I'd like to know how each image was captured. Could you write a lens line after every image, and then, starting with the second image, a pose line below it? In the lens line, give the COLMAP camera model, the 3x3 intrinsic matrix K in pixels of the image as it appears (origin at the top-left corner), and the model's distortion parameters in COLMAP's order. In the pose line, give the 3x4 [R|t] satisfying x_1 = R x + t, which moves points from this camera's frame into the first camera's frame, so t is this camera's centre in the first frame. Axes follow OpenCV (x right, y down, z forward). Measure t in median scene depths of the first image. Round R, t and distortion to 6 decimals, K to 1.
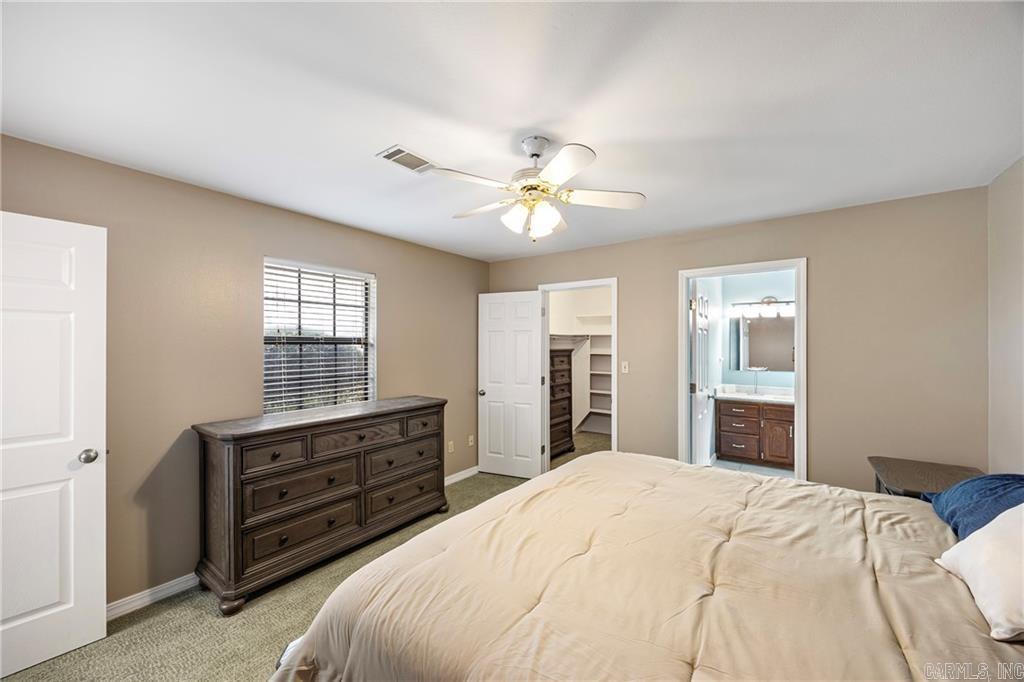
lens RADIAL K [[390.9, 0, 514.7], [0, 390.9, 343.1], [0, 0, 1]] dist [-0.002635, -0.000096]
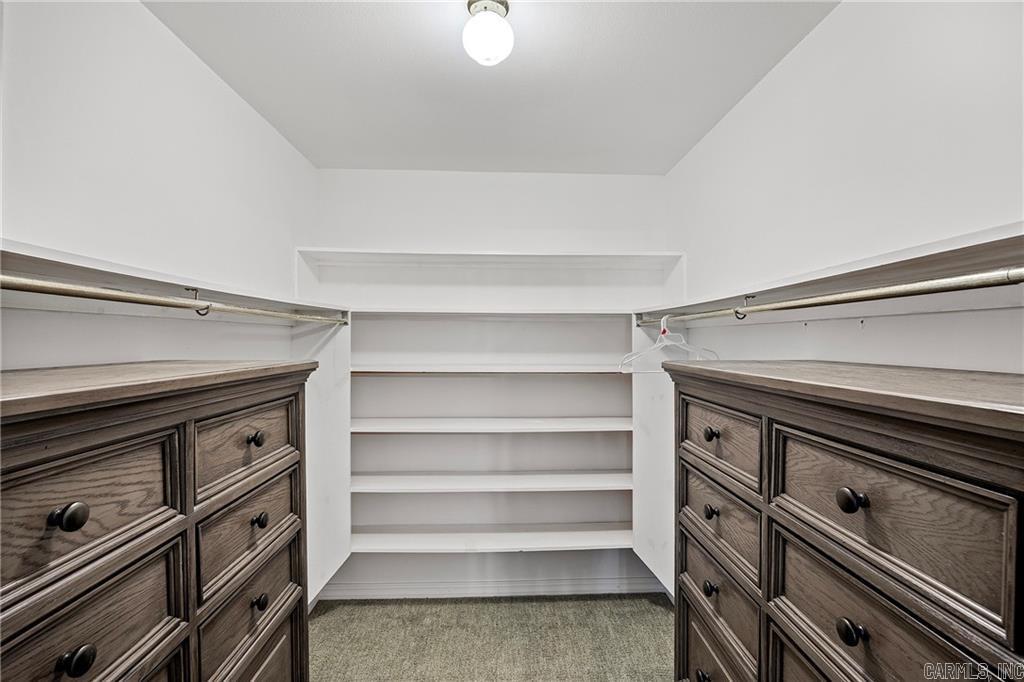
lens RADIAL K [[452.7, 0, 515.1], [0, 452.7, 335.4], [0, 0, 1]] dist [-0.008927, 0.000043]
pose [[0.789612, 0.001485, 0.613604, 0.087127], [-0.001738, 0.999998, -0.000183, -0.000938], [-0.613603, -0.000921, 0.789614, 0.744611]]
